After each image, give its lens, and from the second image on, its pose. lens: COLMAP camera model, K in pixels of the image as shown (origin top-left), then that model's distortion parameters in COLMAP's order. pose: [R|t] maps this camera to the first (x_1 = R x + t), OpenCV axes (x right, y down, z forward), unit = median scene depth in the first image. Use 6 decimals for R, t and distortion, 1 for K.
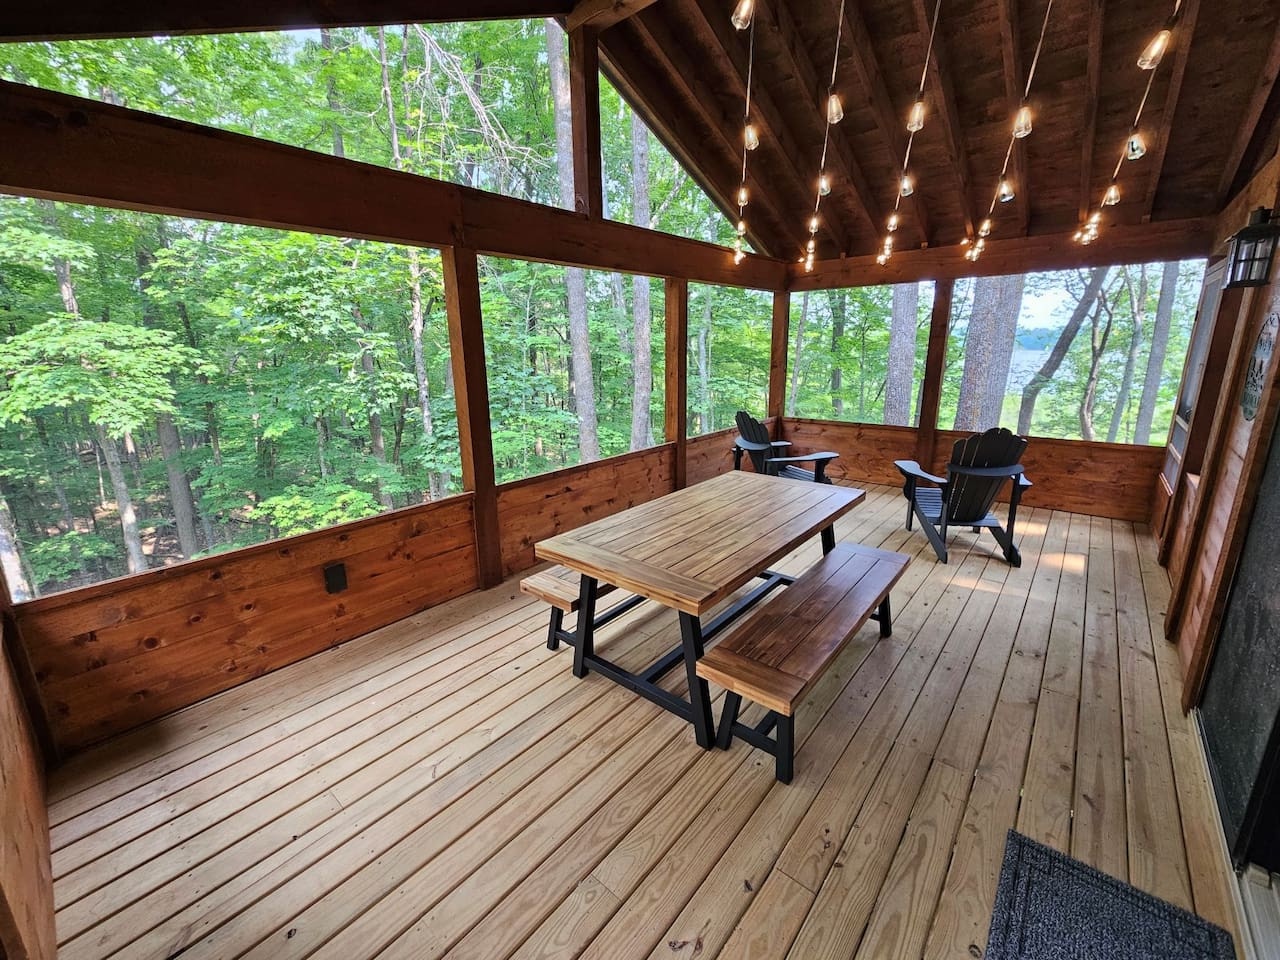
lens RADIAL K [[525.3, 0, 639.2], [0, 525.3, 475.7], [0, 0, 1]] dist [-0.002756, -0.000039]
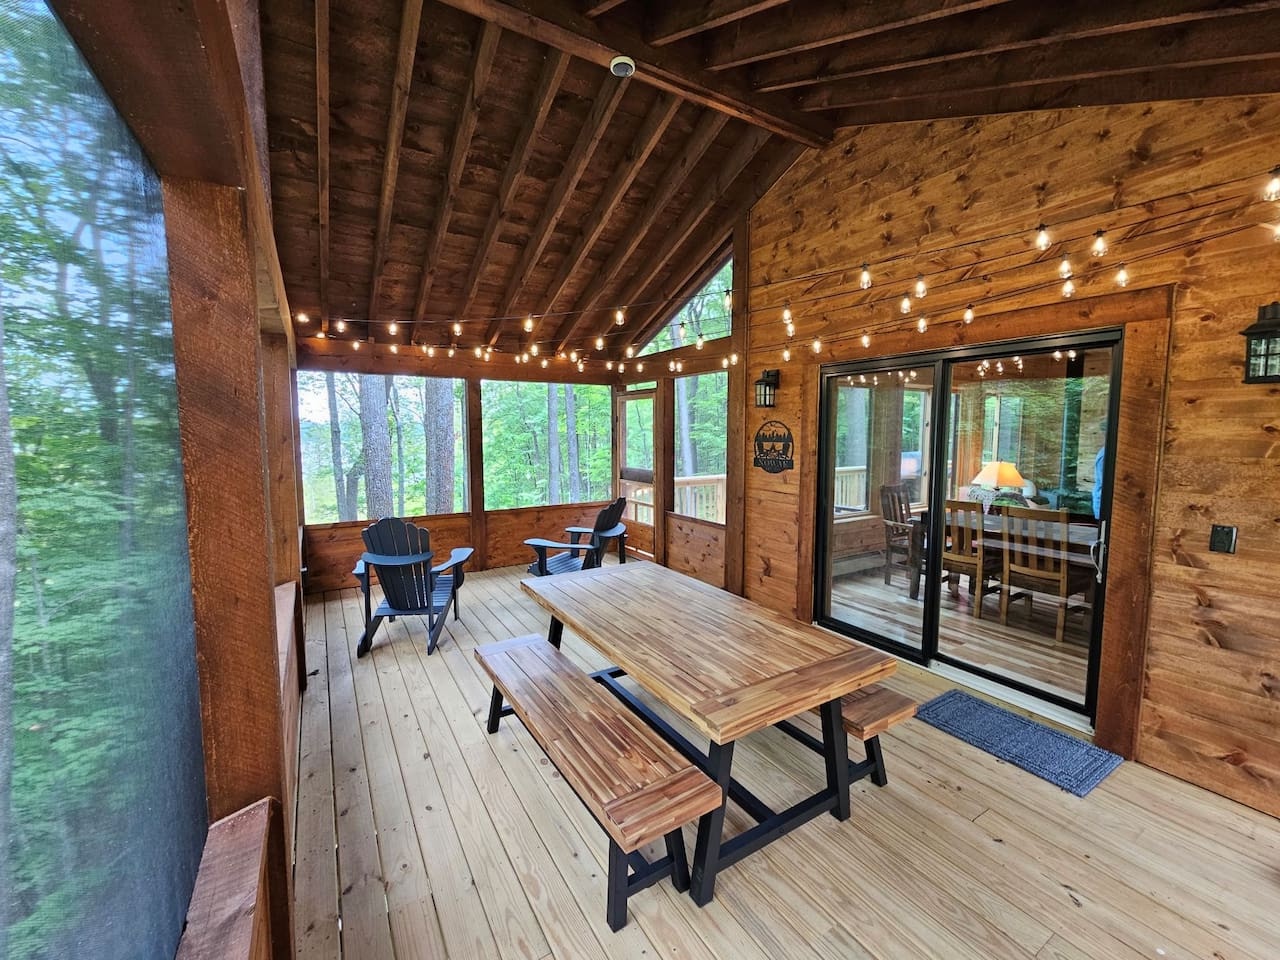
lens RADIAL K [[525.3, 0, 641.2], [0, 525.3, 478.0], [0, 0, 1]] dist [-0.002756, -0.000039]
pose [[0.301003, -0.067971, 0.951198, -0.691228], [0.222416, 0.974952, -0.000715, -0.159969], [-0.927323, 0.211777, 0.308581, 0.701048]]
